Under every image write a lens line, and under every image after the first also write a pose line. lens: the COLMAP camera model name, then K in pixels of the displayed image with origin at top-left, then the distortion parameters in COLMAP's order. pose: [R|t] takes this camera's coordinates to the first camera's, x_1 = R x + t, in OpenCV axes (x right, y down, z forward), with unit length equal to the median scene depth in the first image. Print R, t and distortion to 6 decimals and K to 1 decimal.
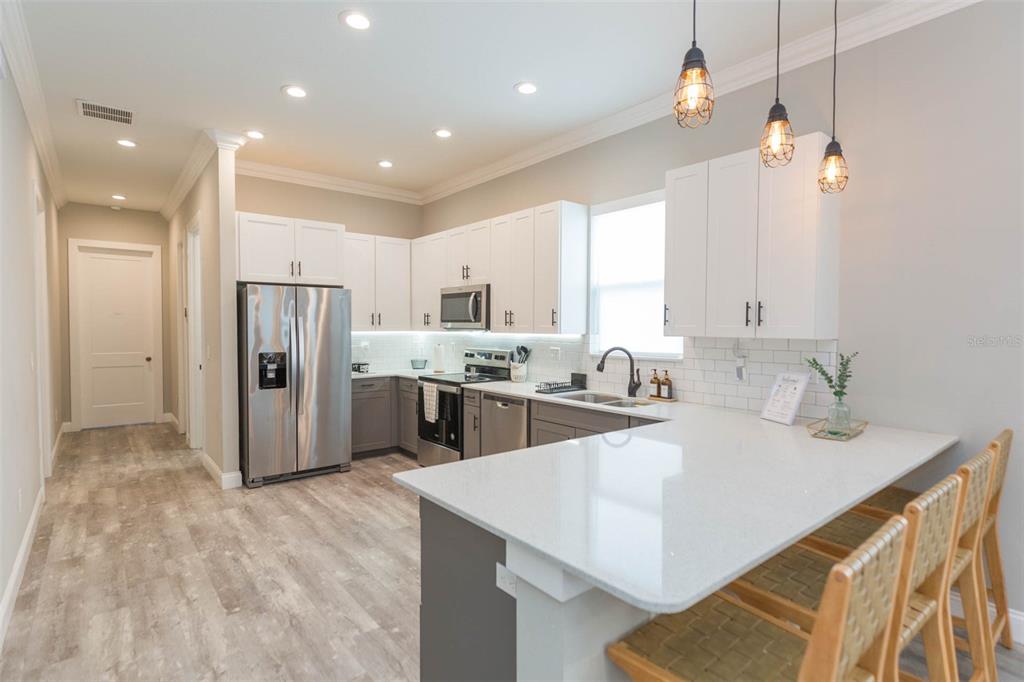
lens RADIAL K [[516.9, 0, 512.0], [0, 516.9, 341.0], [0, 0, 1]] dist [0.000946, 0.000336]
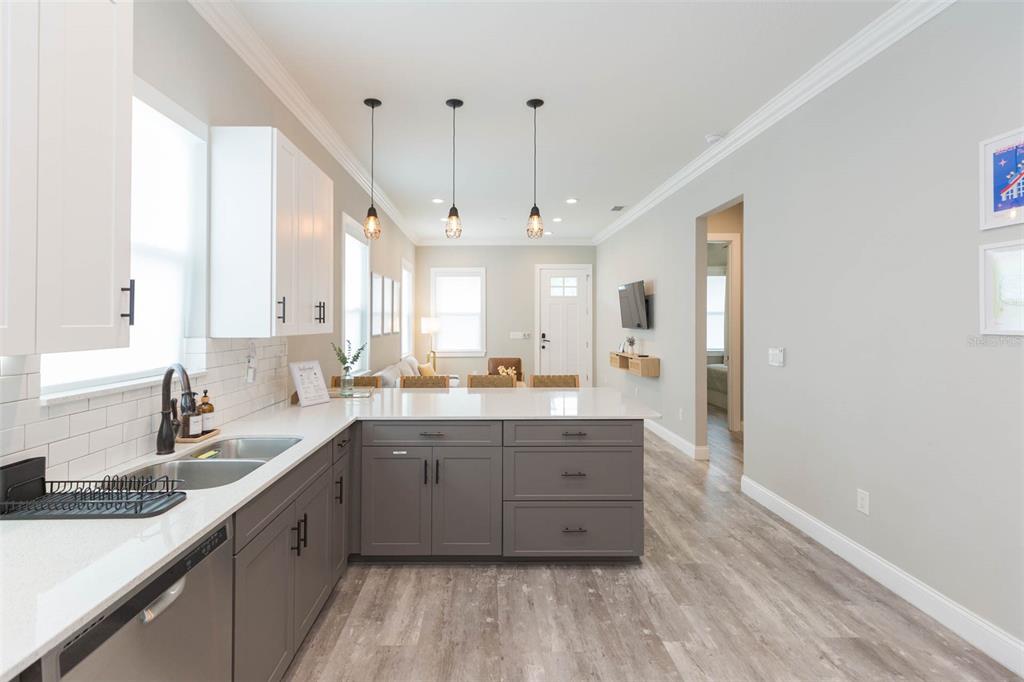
lens RADIAL K [[471.5, 0, 491.8], [0, 471.5, 318.1], [0, 0, 1]] dist [0.001116, 0.000114]
pose [[-0.780447, 0.004219, 0.625208, -0.349576], [0.018756, 0.999685, 0.016667, -0.037184], [-0.624941, 0.024734, -0.780280, 1.169417]]
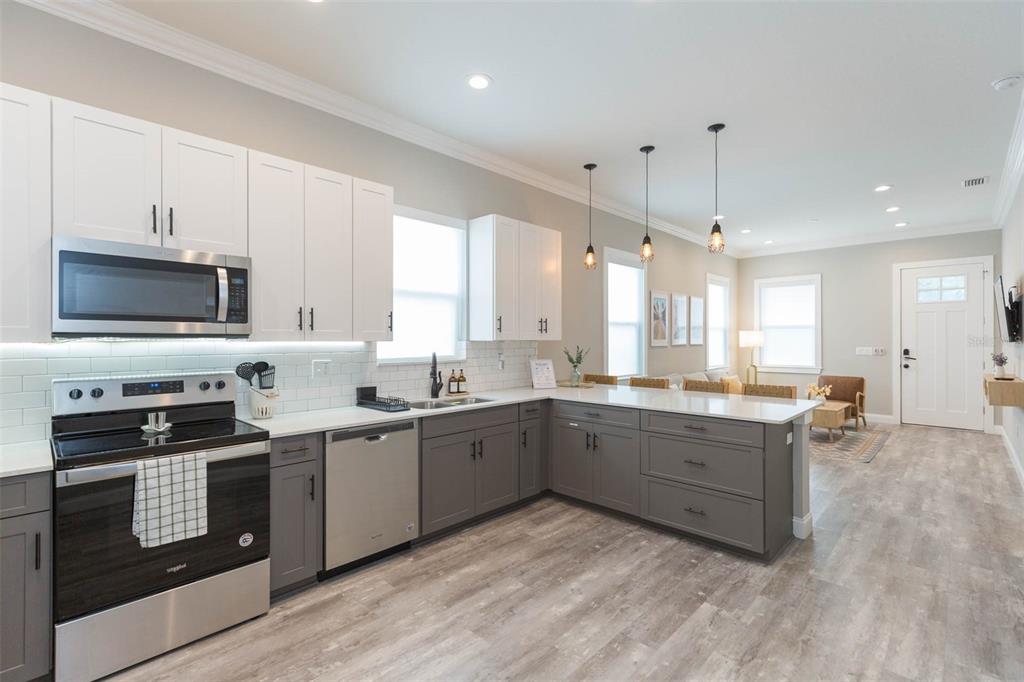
lens RADIAL K [[465.4, 0, 516.2], [0, 465.4, 339.8], [0, 0, 1]] dist [0.002349, 0.000070]
pose [[-0.125809, -0.003487, 0.992048, -0.748679], [0.031104, 0.999488, 0.007458, -0.015702], [-0.991567, 0.031795, -0.125636, 0.949340]]
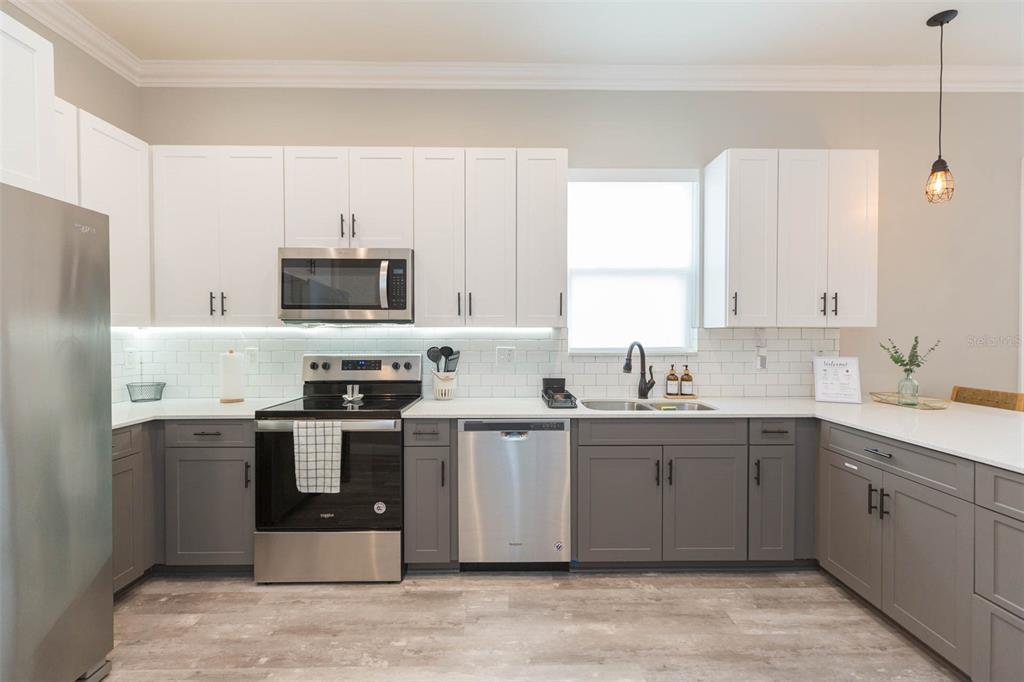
lens RADIAL K [[465.4, 0, 516.2], [0, 465.4, 339.8], [0, 0, 1]] dist [0.002349, 0.000070]
pose [[0.617909, -0.012618, 0.786148, -0.513494], [0.025342, 0.999671, -0.003874, 0.006454], [-0.785841, 0.022316, 0.618026, 0.681130]]
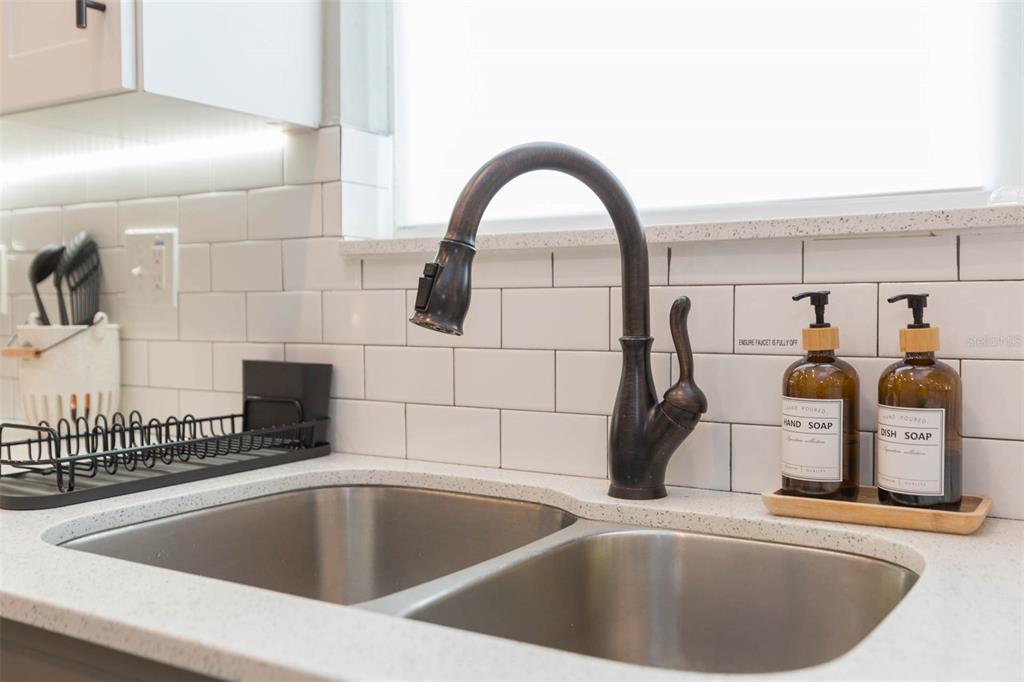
lens RADIAL K [[1010.9, 0, 512.0], [0, 1010.9, 341.0], [0, 0, 1]] dist [0.068426, -0.000264]
pose [[0.951668, -0.021584, 0.306370, 0.110247], [0.018902, 0.999753, 0.011717, 0.059948], [-0.306547, -0.005360, 0.951840, 0.735218]]
